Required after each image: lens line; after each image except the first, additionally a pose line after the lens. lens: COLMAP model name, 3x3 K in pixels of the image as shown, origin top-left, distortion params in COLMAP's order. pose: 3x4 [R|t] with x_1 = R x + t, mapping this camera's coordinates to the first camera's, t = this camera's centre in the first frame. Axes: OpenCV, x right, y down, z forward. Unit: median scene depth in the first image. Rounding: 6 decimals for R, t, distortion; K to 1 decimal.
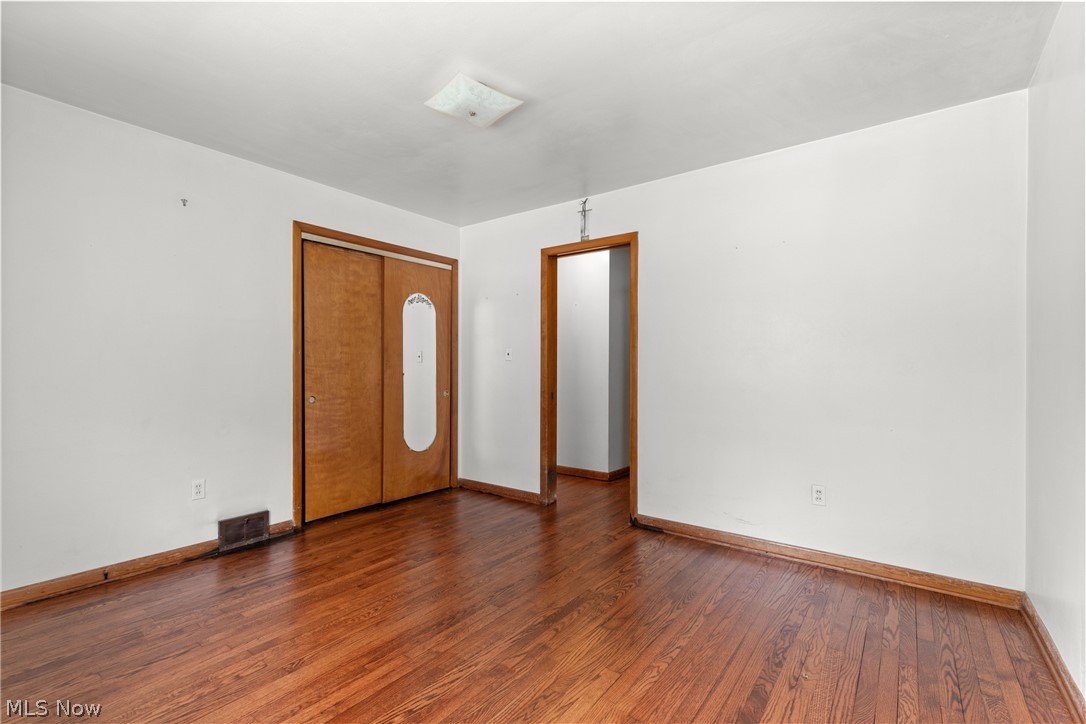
lens RADIAL K [[488.5, 0, 543.5], [0, 488.5, 366.1], [0, 0, 1]] dist [0.006689, 0.000139]
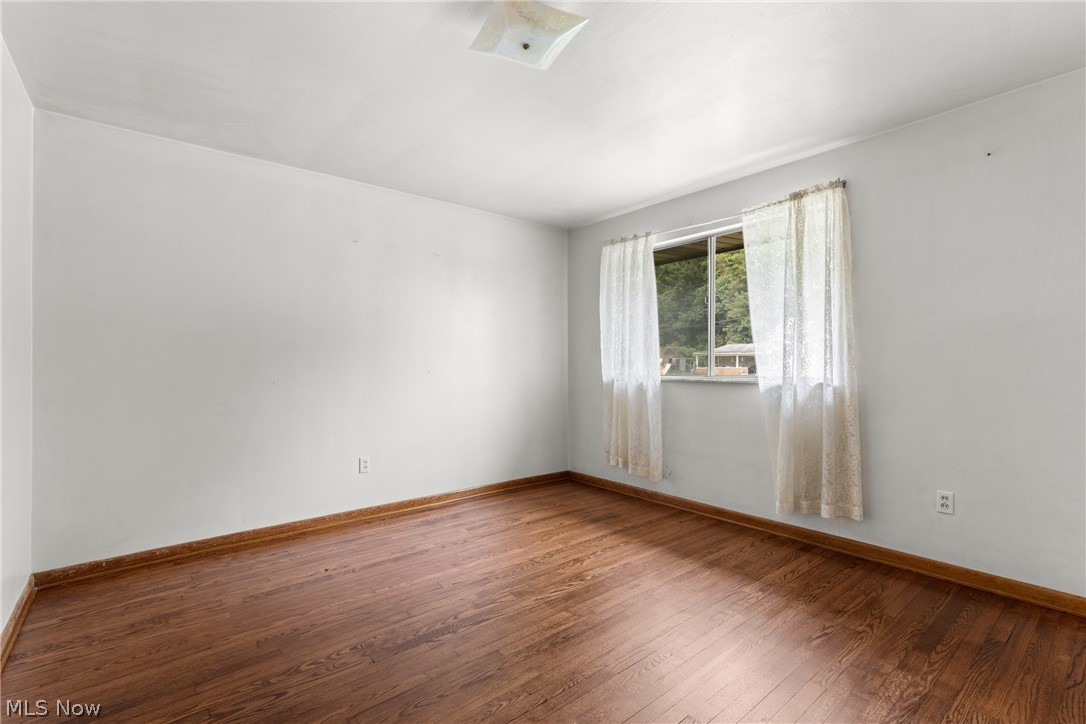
lens RADIAL K [[488.5, 0, 543.5], [0, 488.5, 366.1], [0, 0, 1]] dist [0.006689, 0.000139]
pose [[-0.972863, 0.002722, 0.231368, -0.404097], [0.001966, 0.999992, -0.003498, 0.011220], [-0.231376, -0.002948, -0.972860, 2.005936]]
